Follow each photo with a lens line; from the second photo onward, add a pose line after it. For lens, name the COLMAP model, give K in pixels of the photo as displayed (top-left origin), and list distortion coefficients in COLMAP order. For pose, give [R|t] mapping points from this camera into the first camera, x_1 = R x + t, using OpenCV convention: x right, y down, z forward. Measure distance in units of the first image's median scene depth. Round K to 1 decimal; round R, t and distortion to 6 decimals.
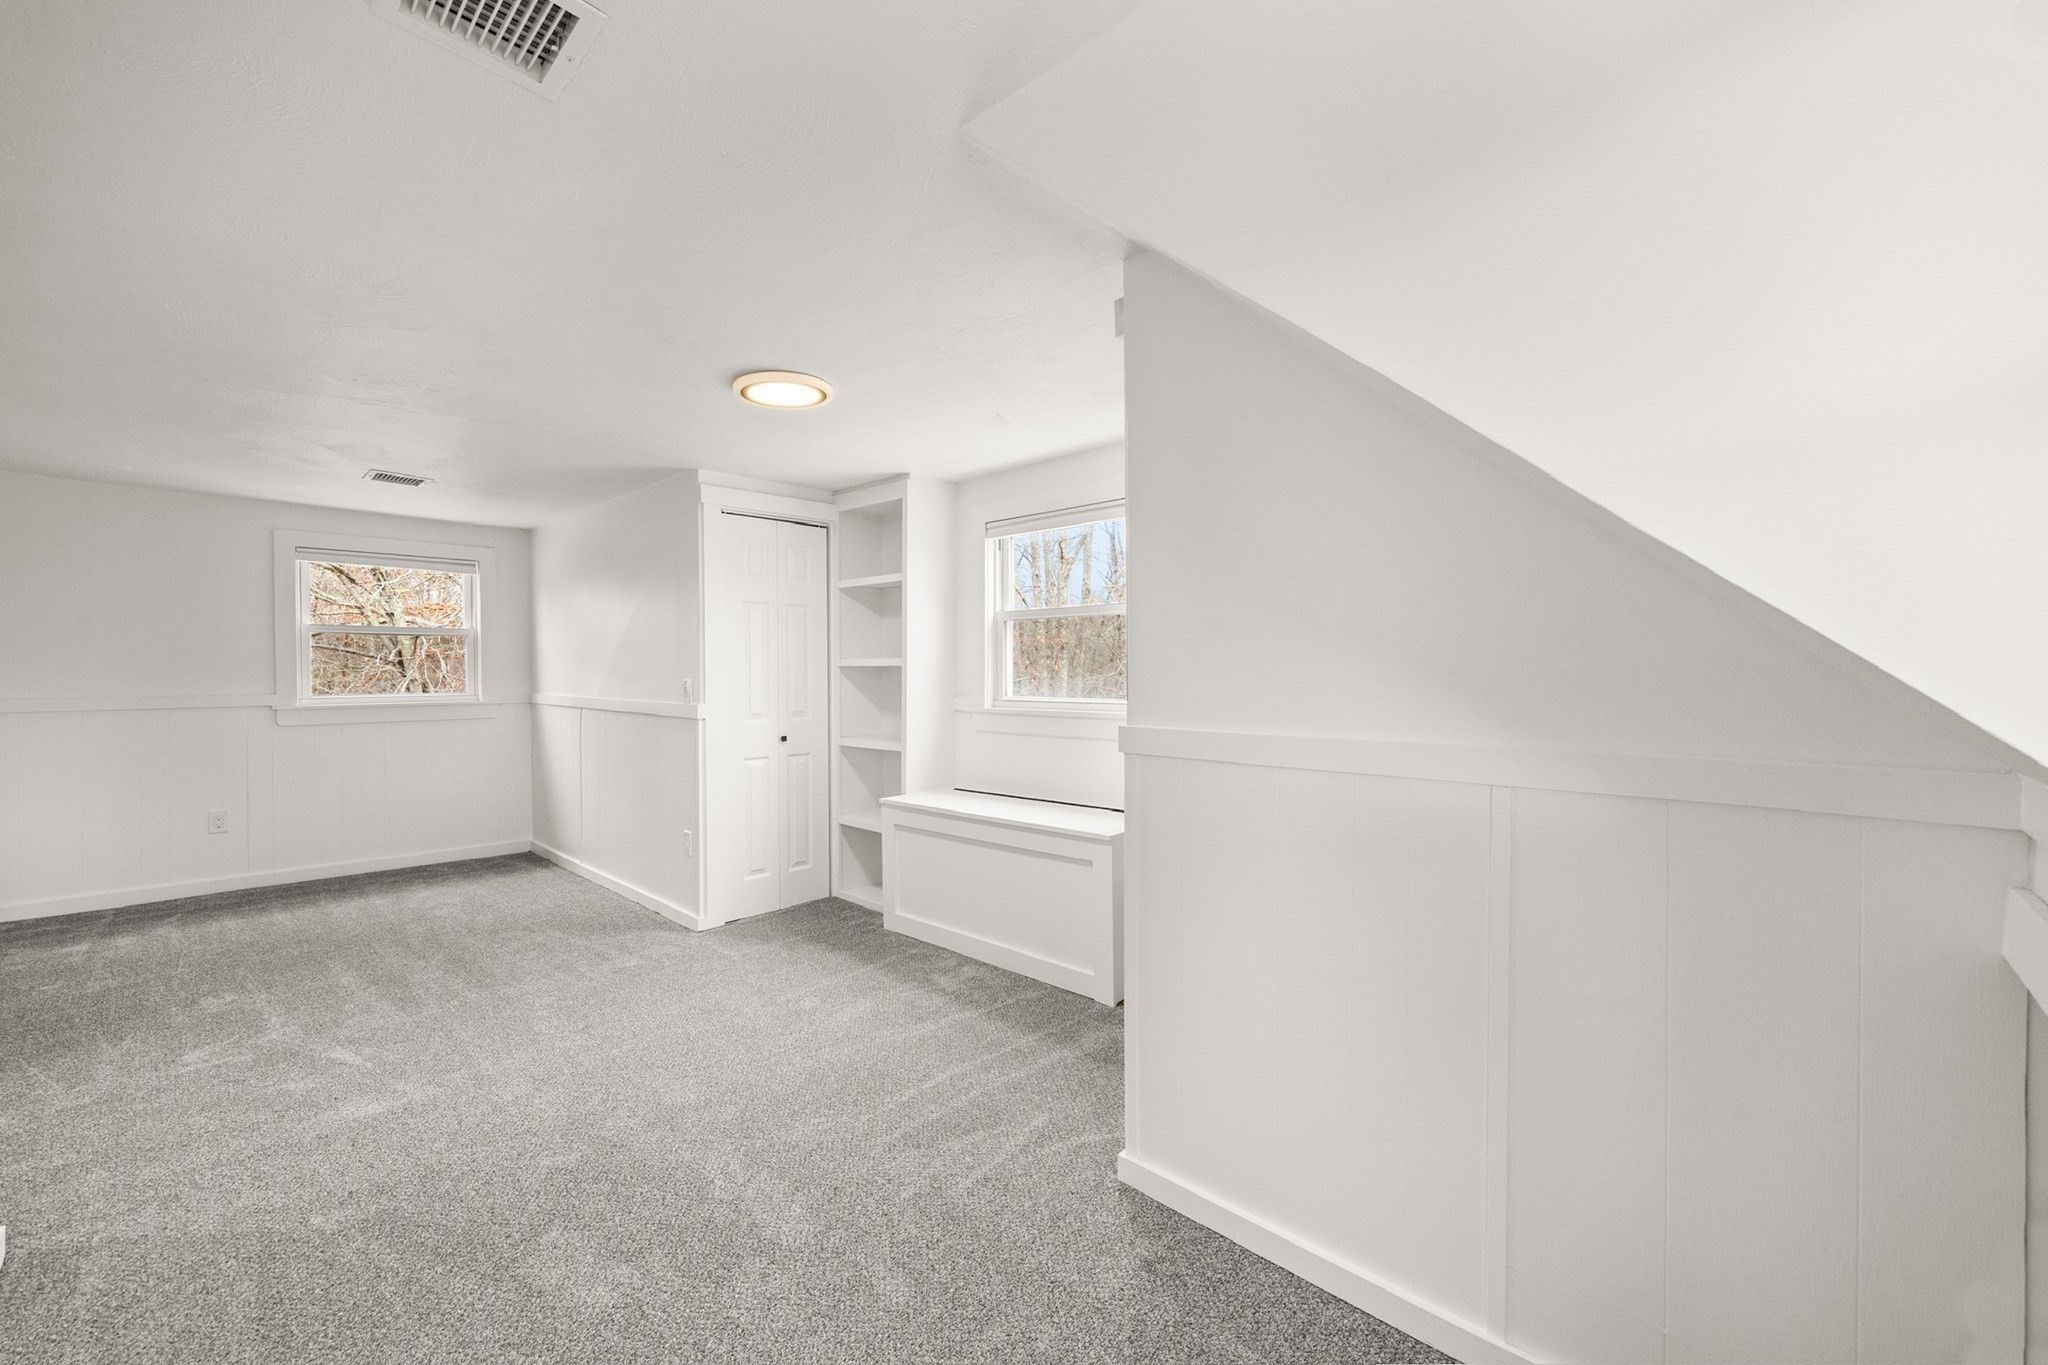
lens RADIAL K [[783.2, 0, 1022.8], [0, 783.2, 681.9], [0, 0, 1]] dist [-0.006393, 0.000904]
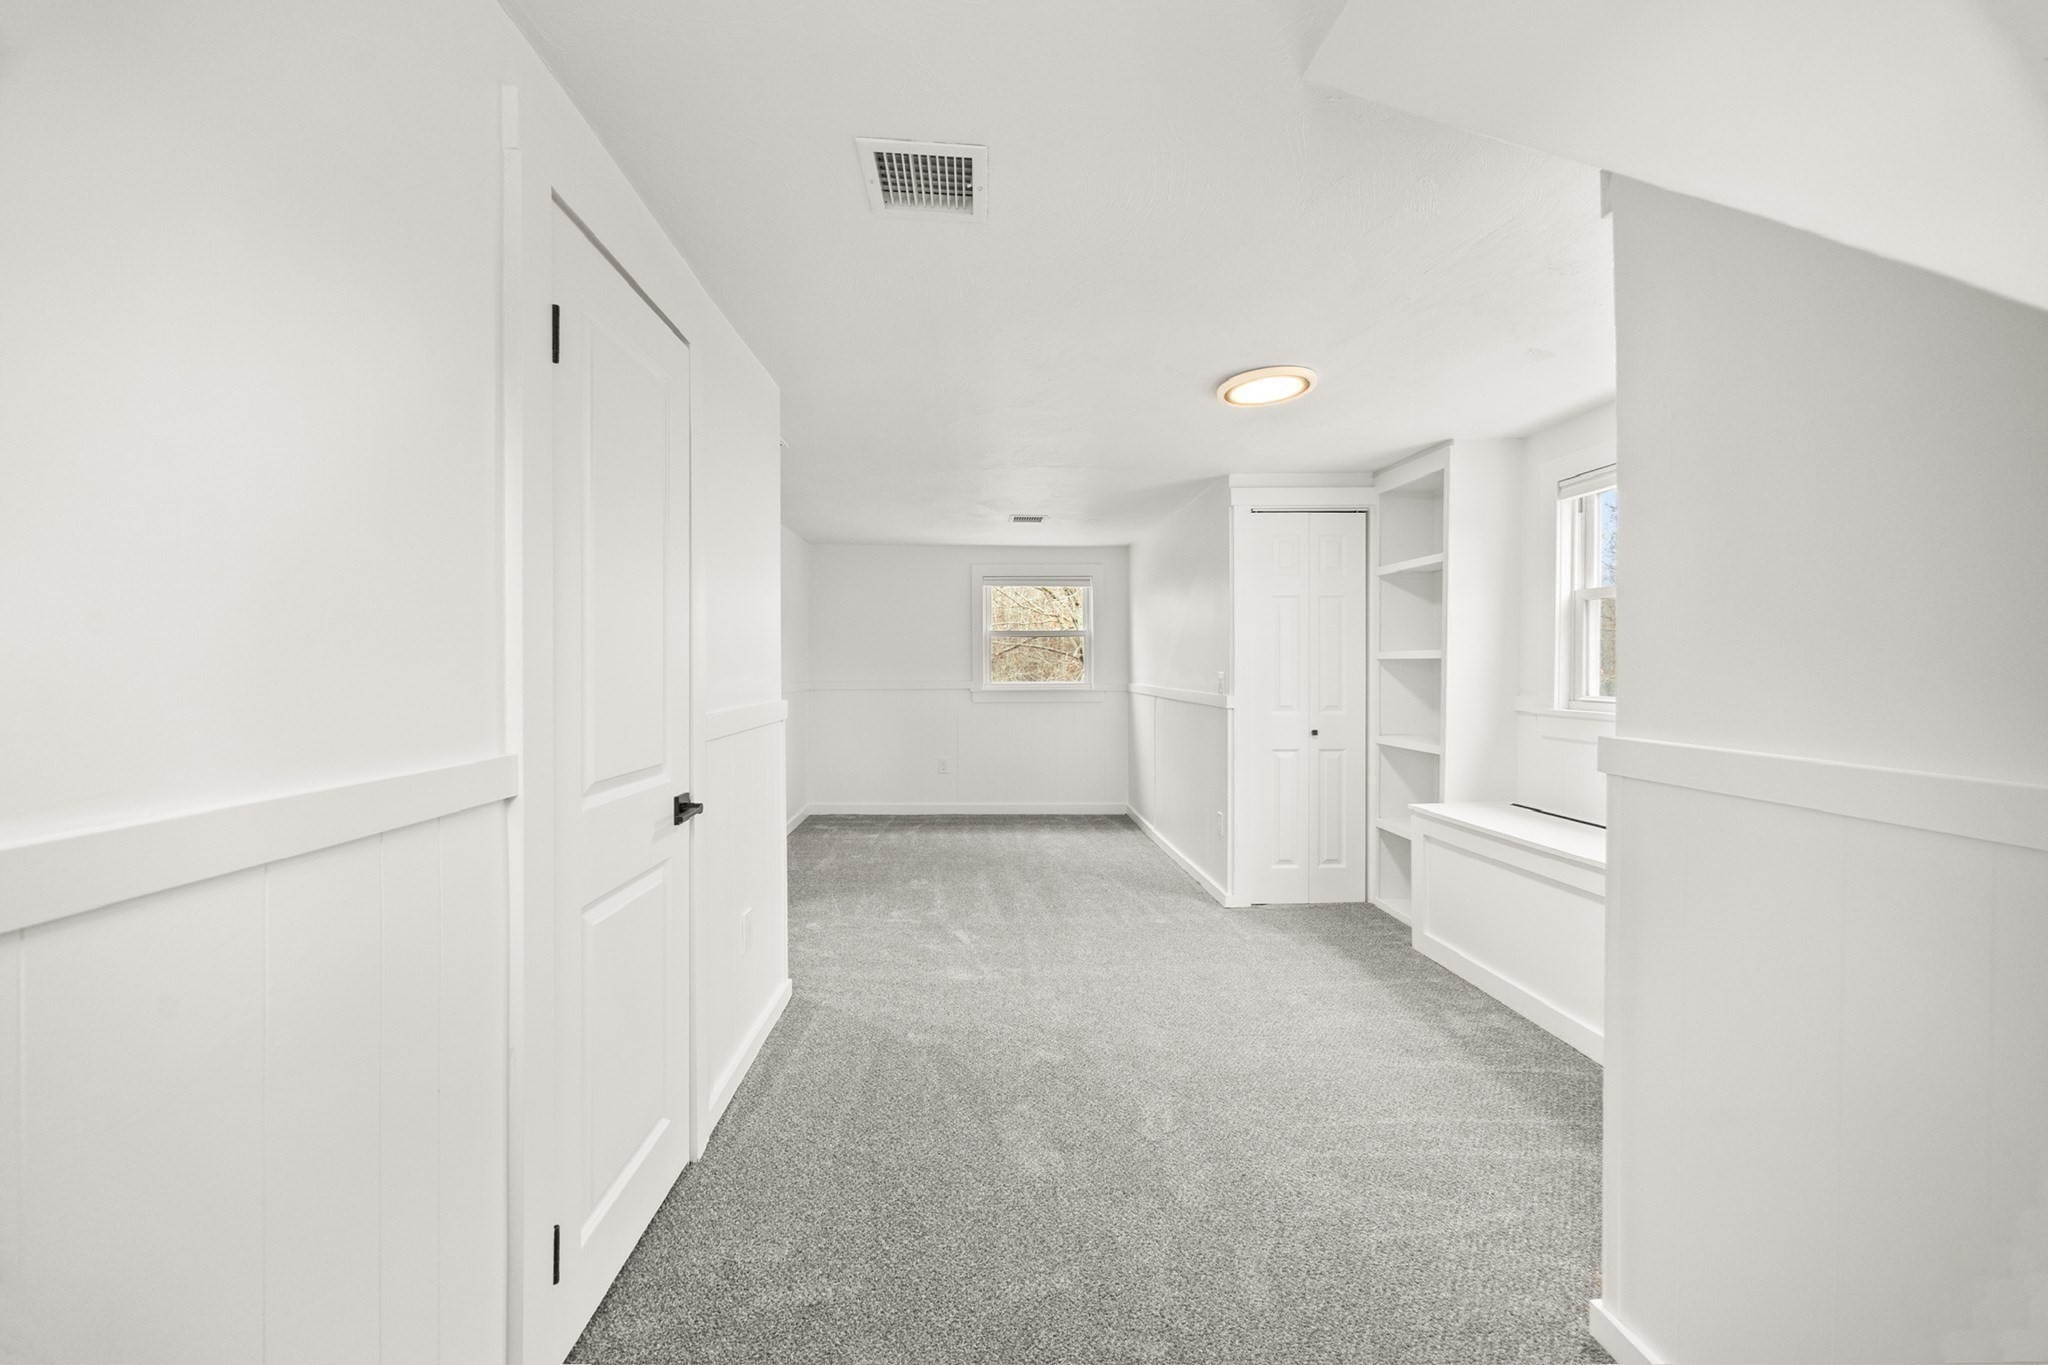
lens RADIAL K [[783.2, 0, 1026.7], [0, 783.2, 680.2], [0, 0, 1]] dist [-0.006393, 0.000904]
pose [[0.720504, 0.013617, -0.693318, 0.141970], [-0.010155, 0.999907, 0.009085, 0.001589], [0.693377, 0.000495, 0.720575, 0.044440]]
